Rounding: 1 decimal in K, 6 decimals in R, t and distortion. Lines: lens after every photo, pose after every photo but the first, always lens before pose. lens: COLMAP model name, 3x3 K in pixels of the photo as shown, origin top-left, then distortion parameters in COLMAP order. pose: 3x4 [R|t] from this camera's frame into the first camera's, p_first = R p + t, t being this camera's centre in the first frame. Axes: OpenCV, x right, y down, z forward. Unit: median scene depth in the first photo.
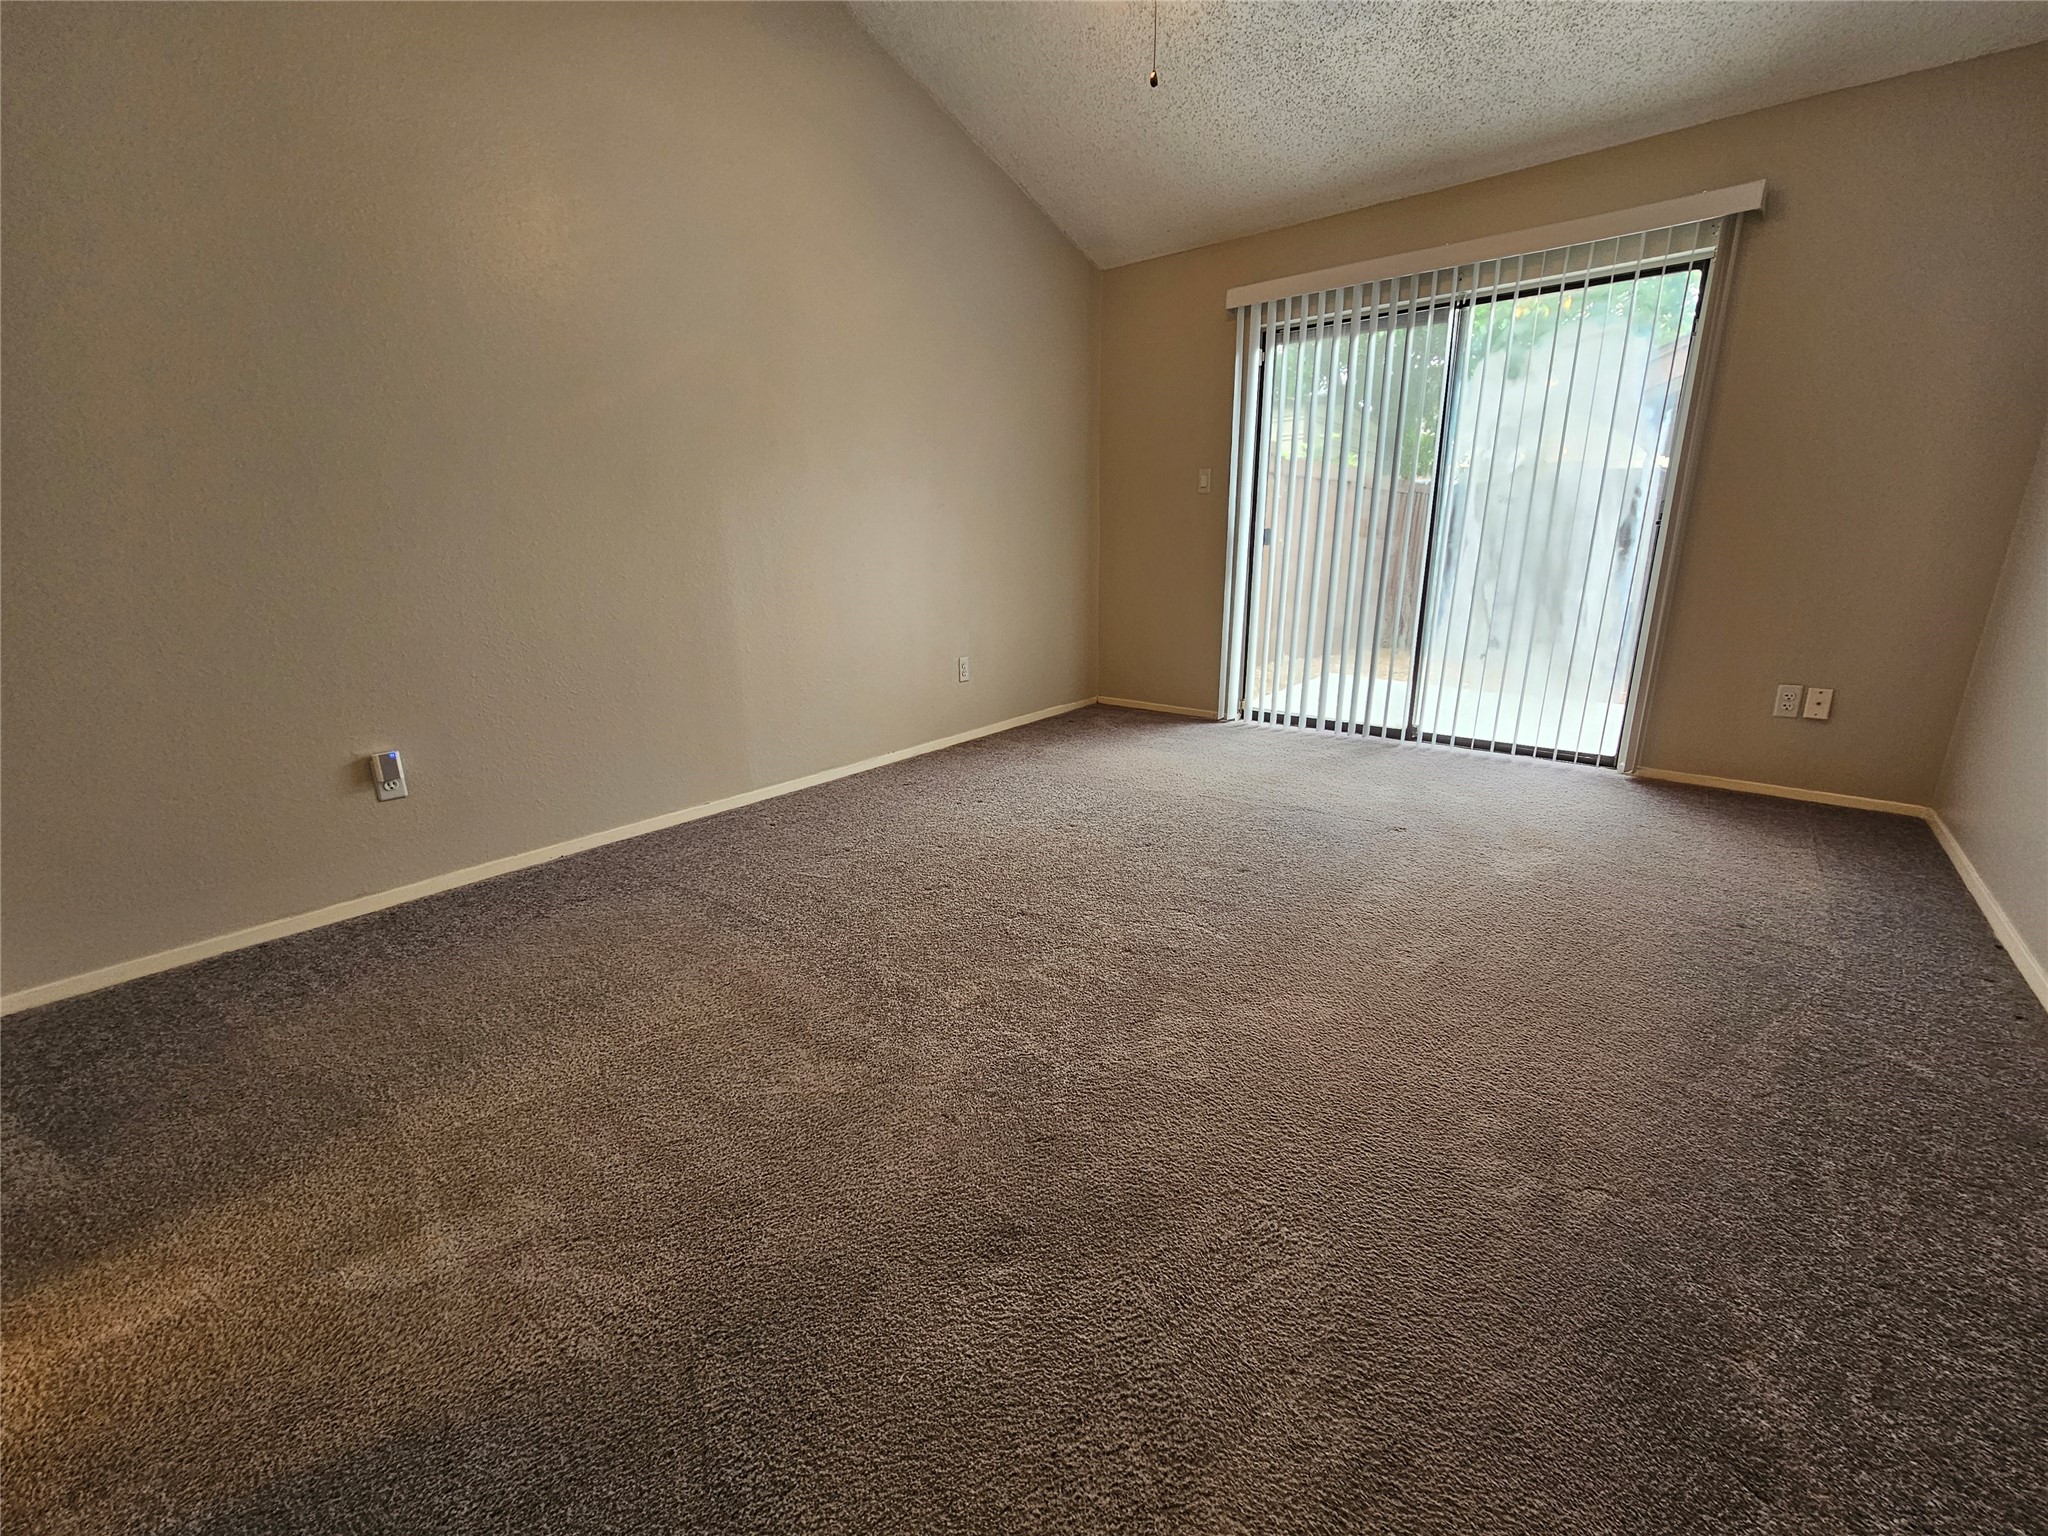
lens RADIAL K [[833.7, 0, 1033.8], [0, 833.7, 762.9], [0, 0, 1]] dist [-0.002151, 0.000359]
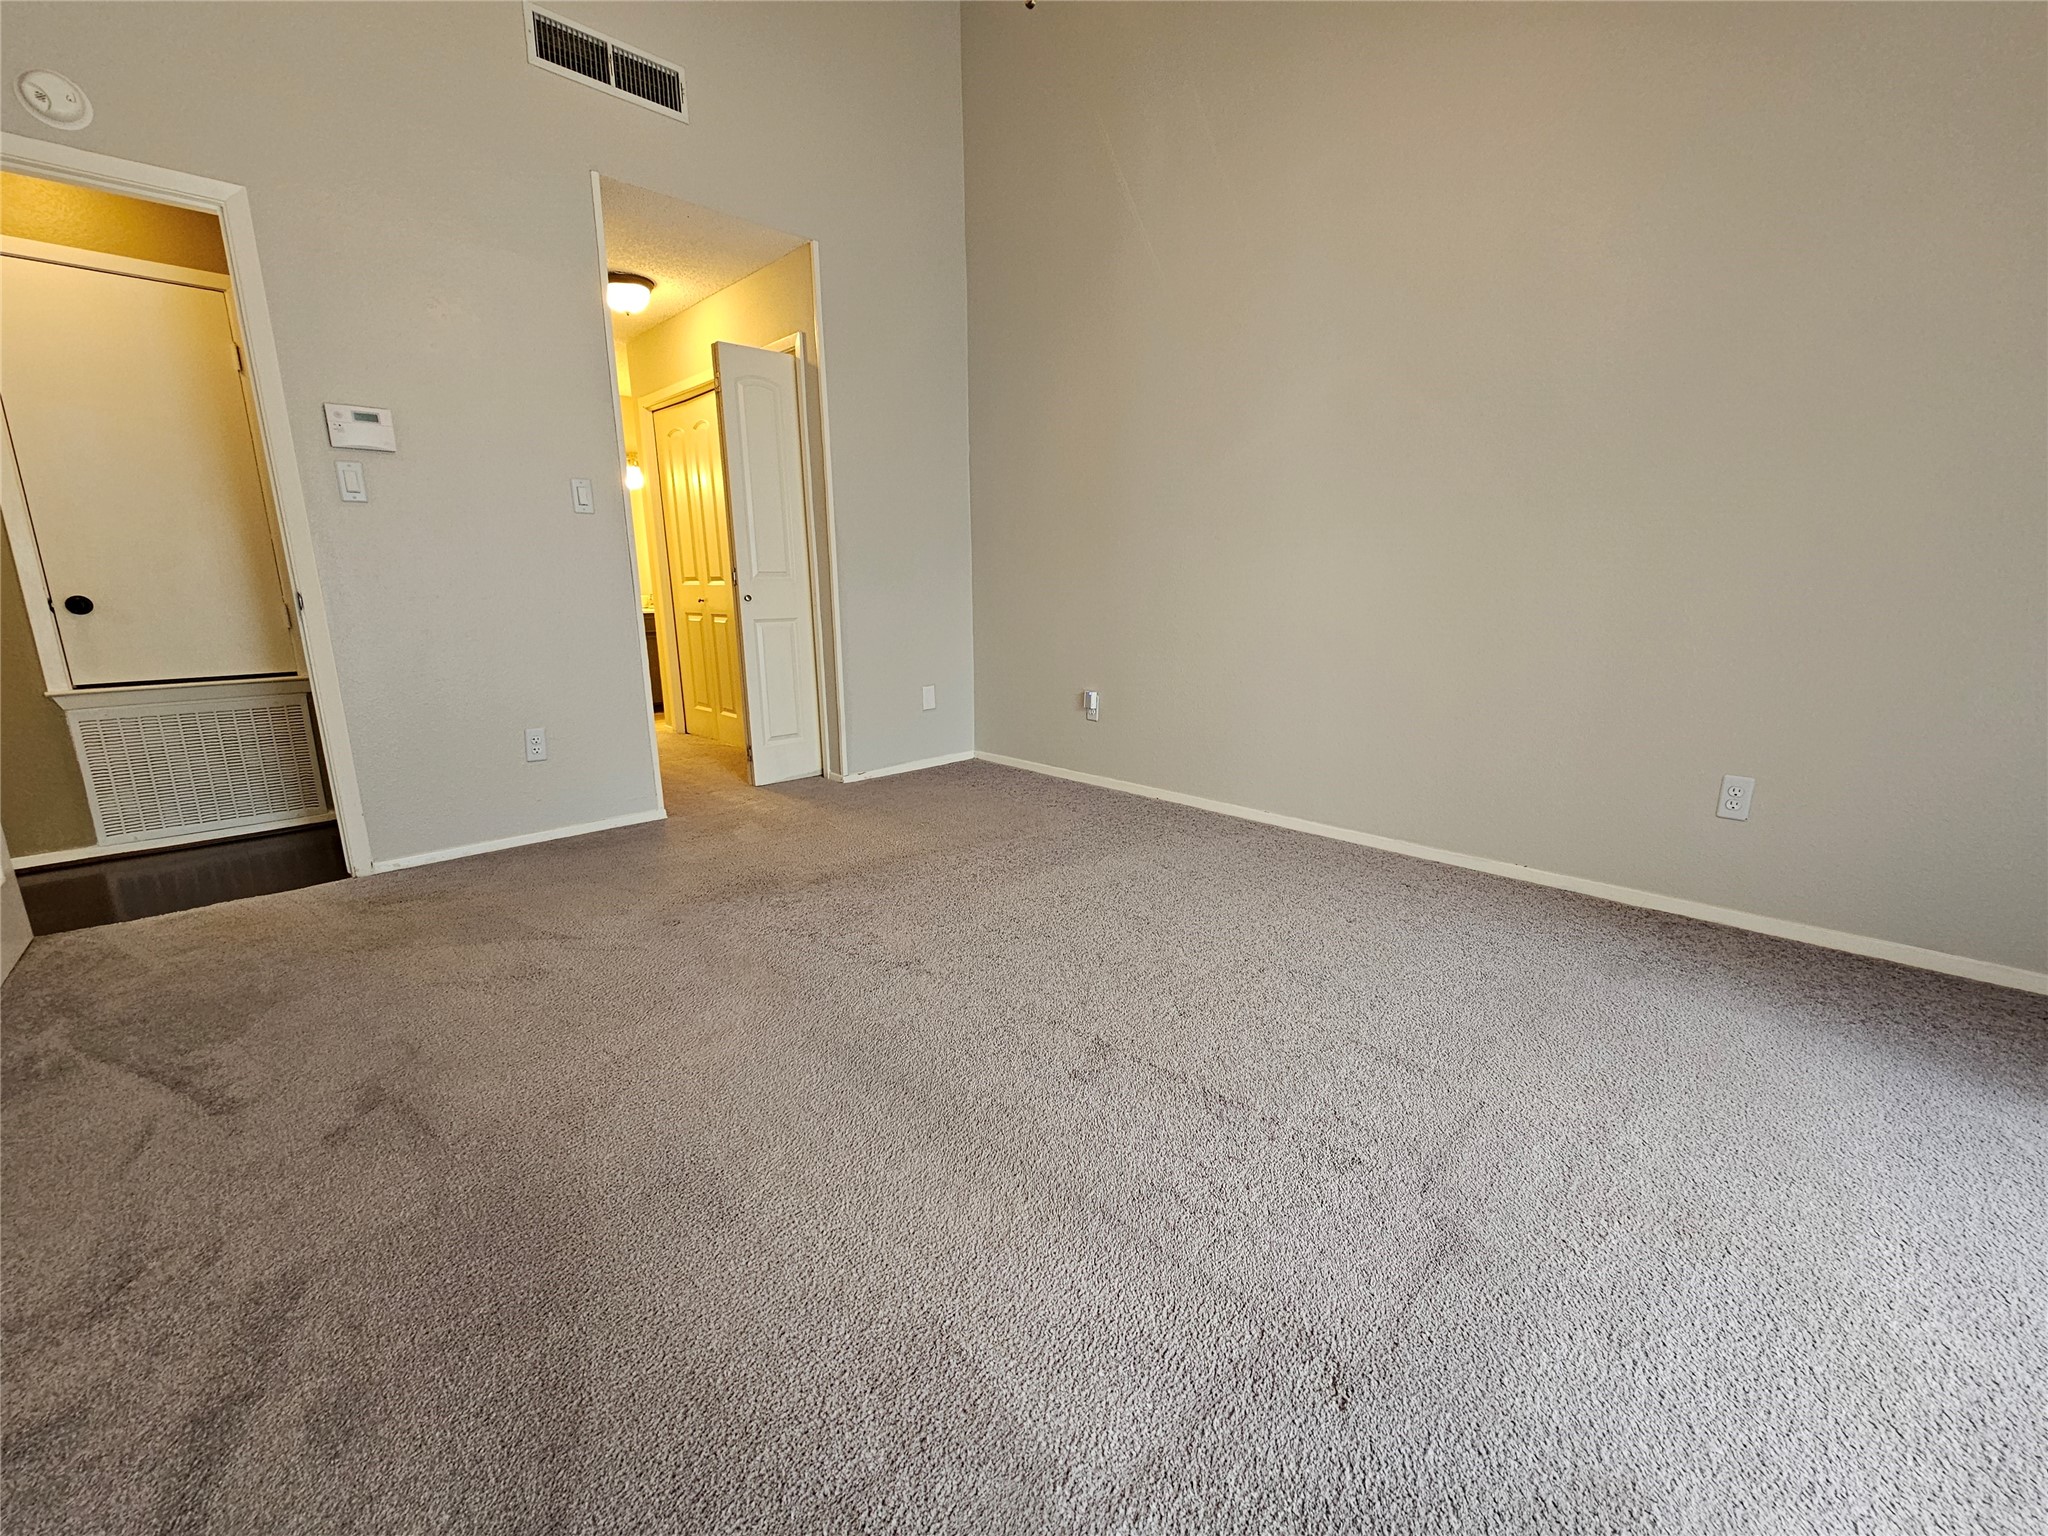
lens RADIAL K [[833.7, 0, 1033.8], [0, 833.7, 762.9], [0, 0, 1]] dist [-0.002151, 0.000359]
pose [[-0.099765, 0.232147, -0.967551, 0.687853], [-0.258461, 0.932977, 0.250502, -0.210412], [0.960856, 0.275065, -0.033078, 0.771706]]
